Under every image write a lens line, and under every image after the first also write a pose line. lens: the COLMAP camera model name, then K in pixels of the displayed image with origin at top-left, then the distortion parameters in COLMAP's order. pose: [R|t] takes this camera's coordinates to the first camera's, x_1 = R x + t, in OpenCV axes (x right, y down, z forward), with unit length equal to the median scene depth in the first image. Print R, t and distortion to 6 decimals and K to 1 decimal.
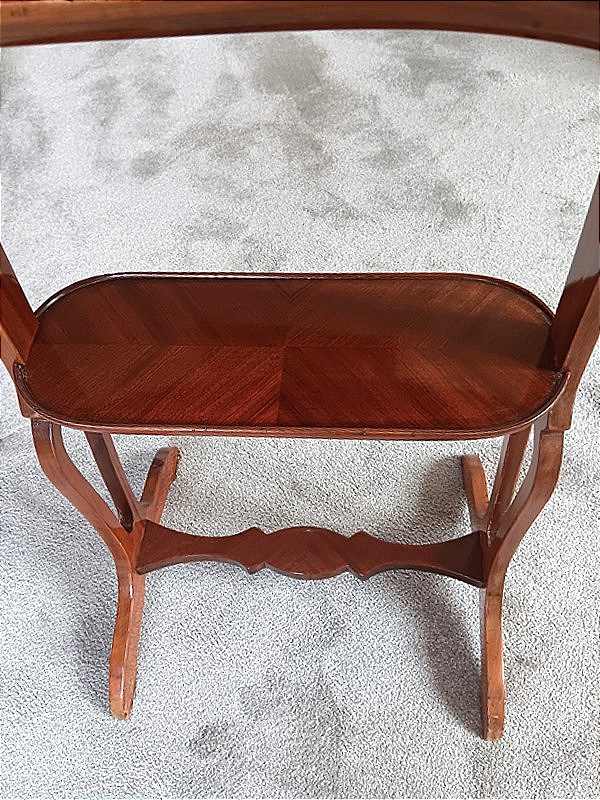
lens RADIAL K [[686.2, 0, 296.9], [0, 686.2, 399.8], [0, 0, 1]] dist [0.019452, -0.032653]
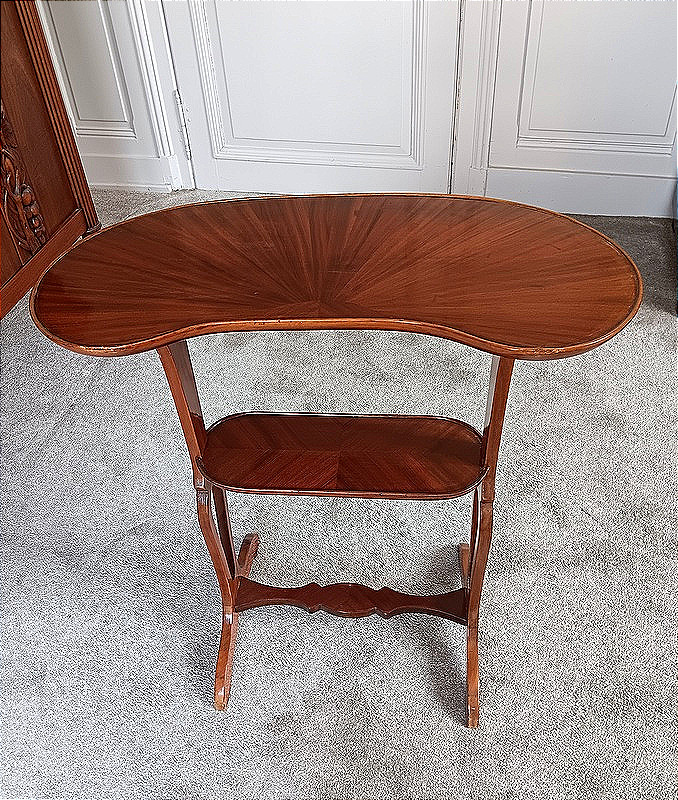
lens RADIAL K [[719.3, 0, 311.2], [0, 719.3, 386.9], [0, 0, 1]] dist [0.017170, -0.030545]
pose [[0.999029, 0.020677, -0.038891, -0.015793], [-0.029155, 0.972278, -0.232005, 0.141118], [0.033016, 0.232914, 0.971937, -0.642685]]
